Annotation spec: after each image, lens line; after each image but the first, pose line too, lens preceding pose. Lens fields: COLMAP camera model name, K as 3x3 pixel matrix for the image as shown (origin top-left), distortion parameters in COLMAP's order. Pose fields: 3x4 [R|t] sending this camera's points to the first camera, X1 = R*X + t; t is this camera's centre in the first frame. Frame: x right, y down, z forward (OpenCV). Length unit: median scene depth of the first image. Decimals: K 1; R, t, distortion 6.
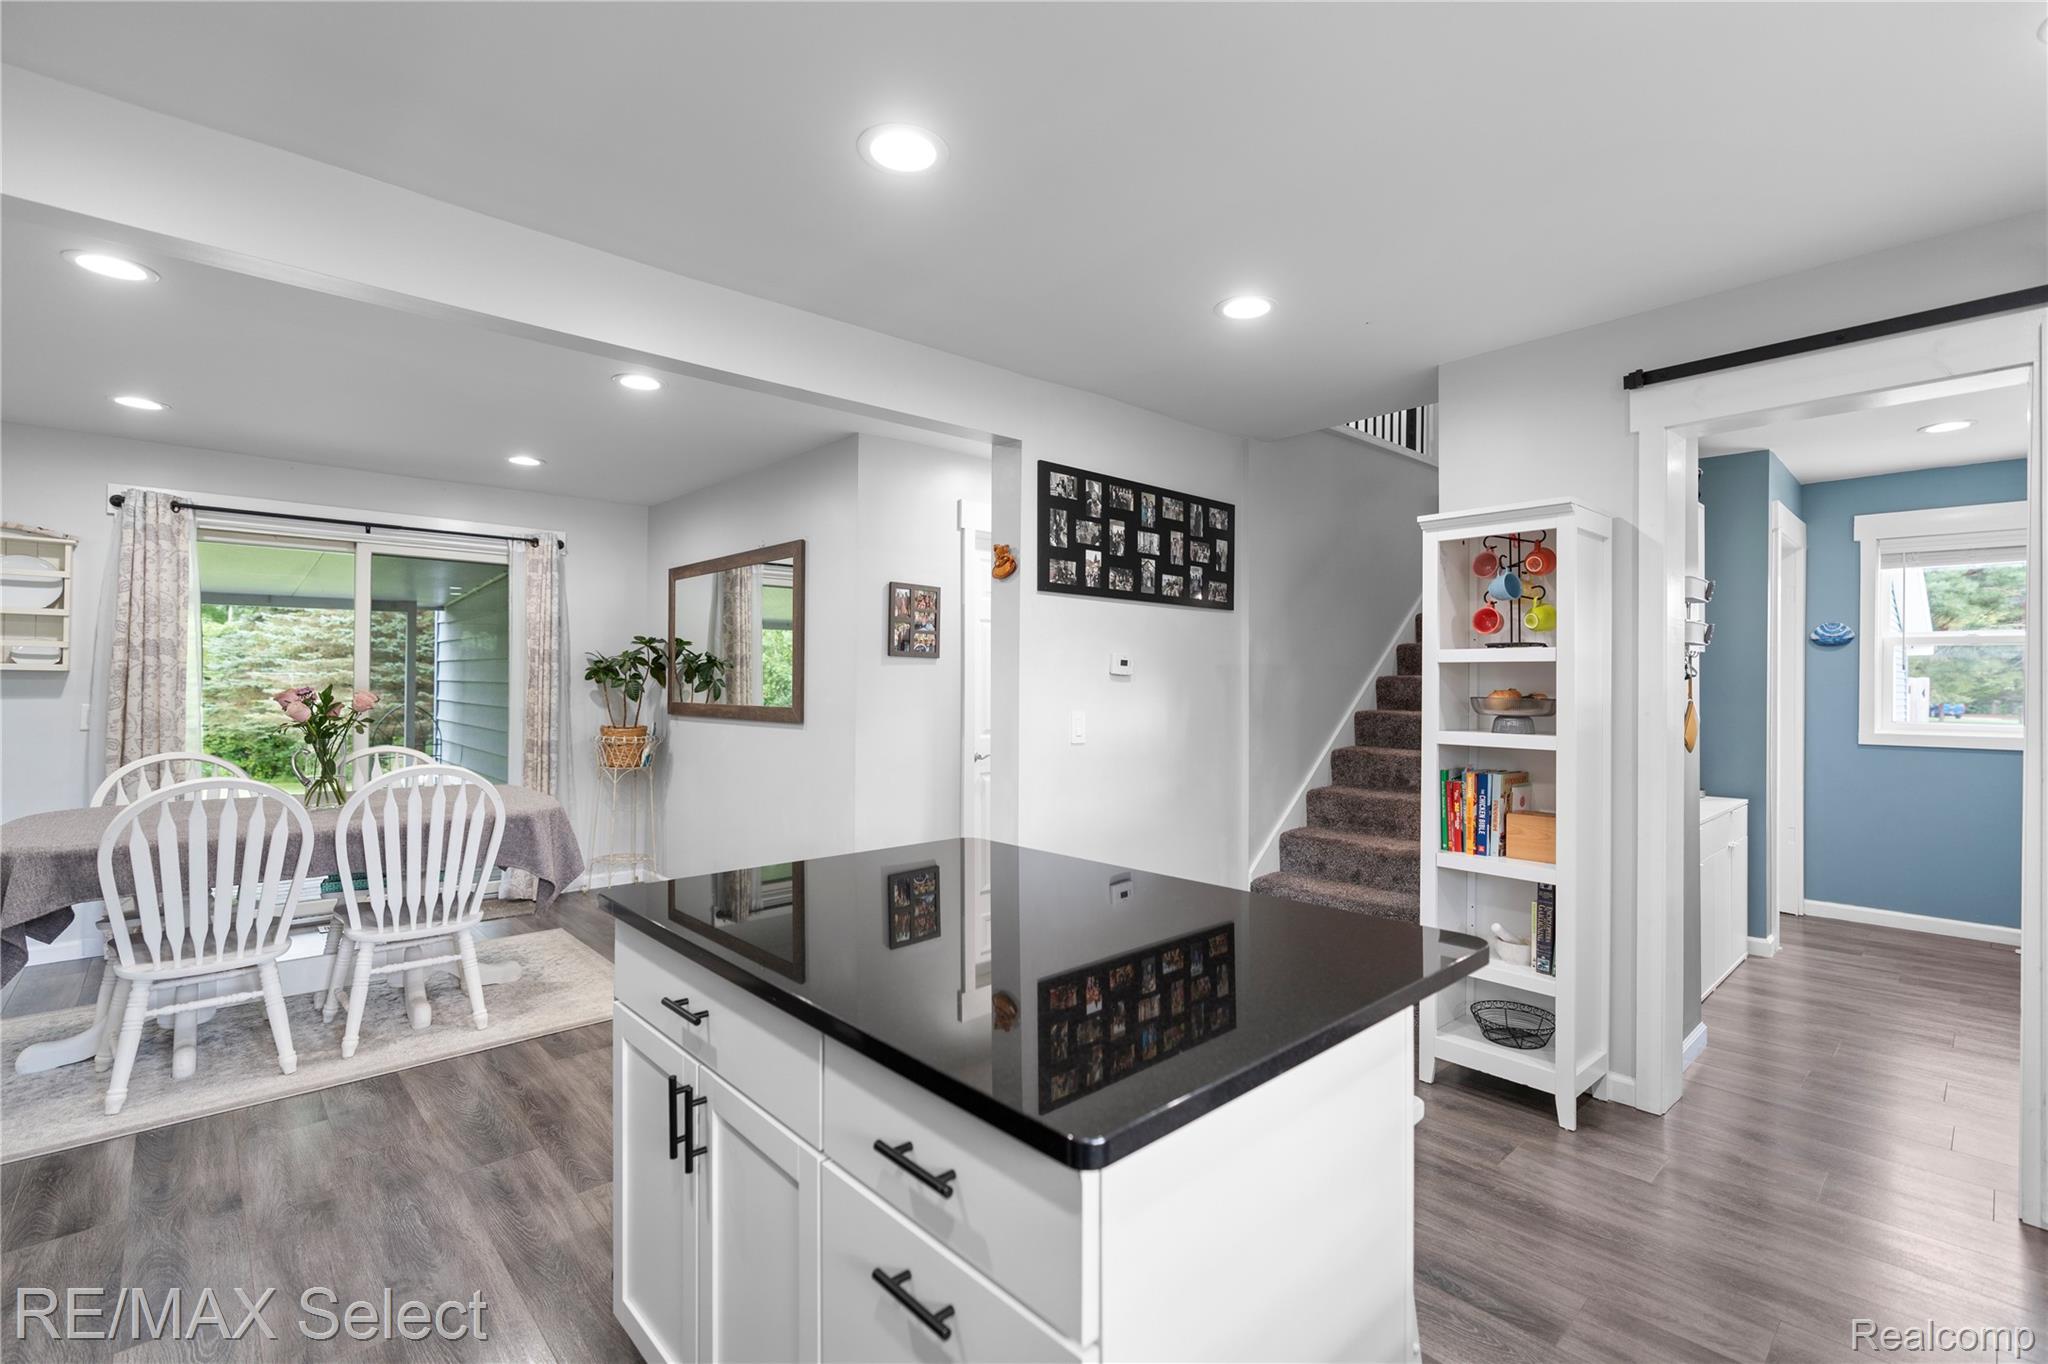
lens RADIAL K [[913.4, 0, 1037.7], [0, 913.4, 686.0], [0, 0, 1]] dist [-0.002099, 0.000402]
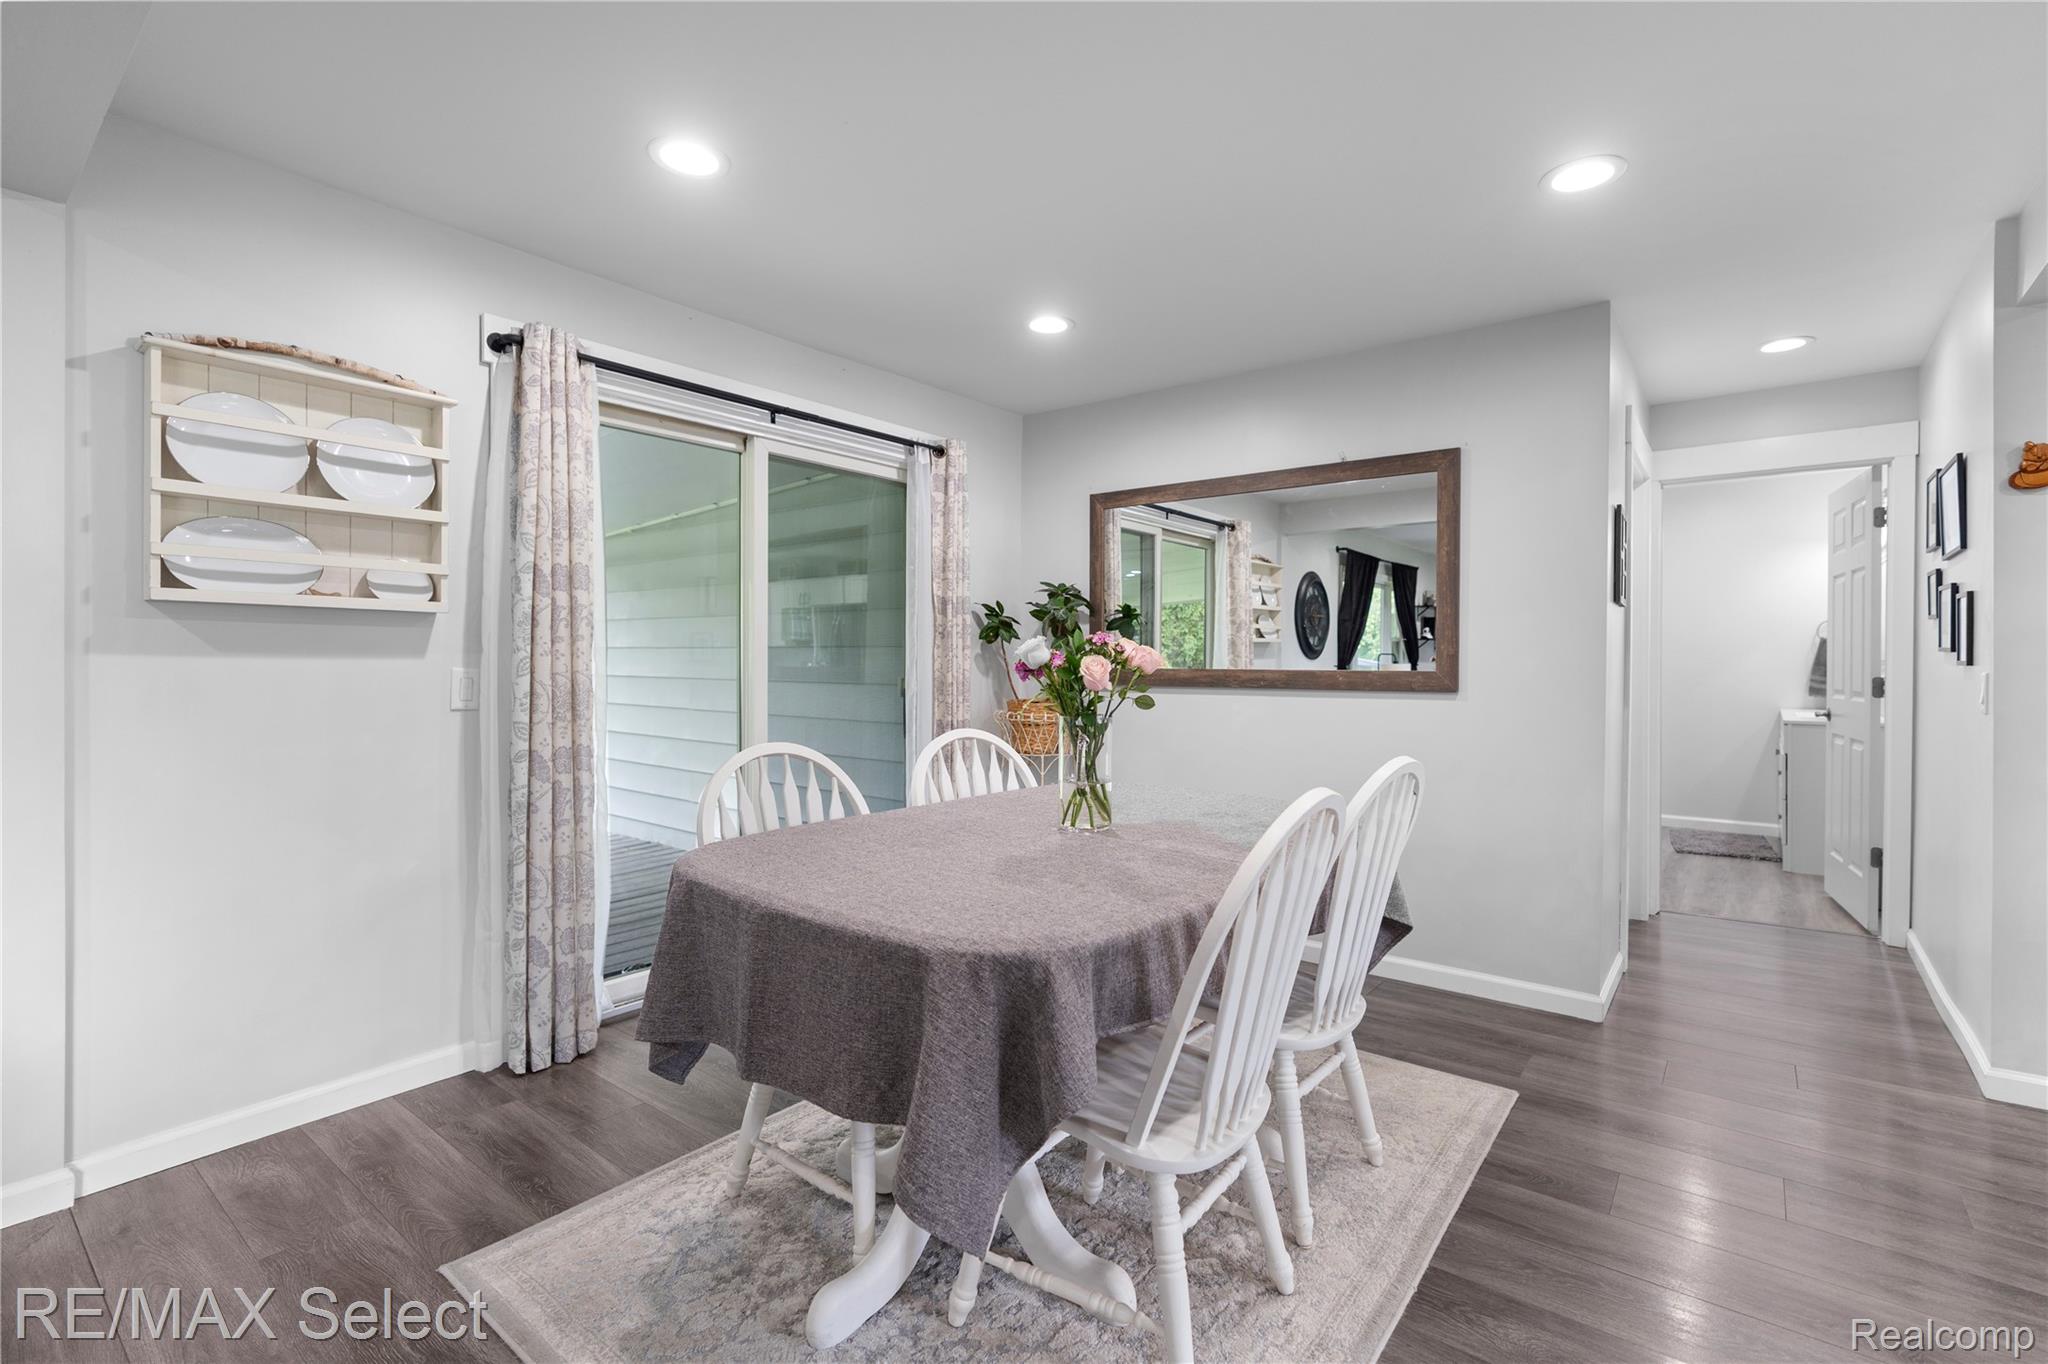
lens RADIAL K [[924.5, 0, 1026.9], [0, 924.5, 675.5], [0, 0, 1]] dist [0.002441, 0.000836]
pose [[0.987883, -0.001402, 0.155194, -0.739223], [-0.000993, 0.999882, 0.015349, 0.014935], [-0.155197, -0.015317, 0.987765, 0.308642]]
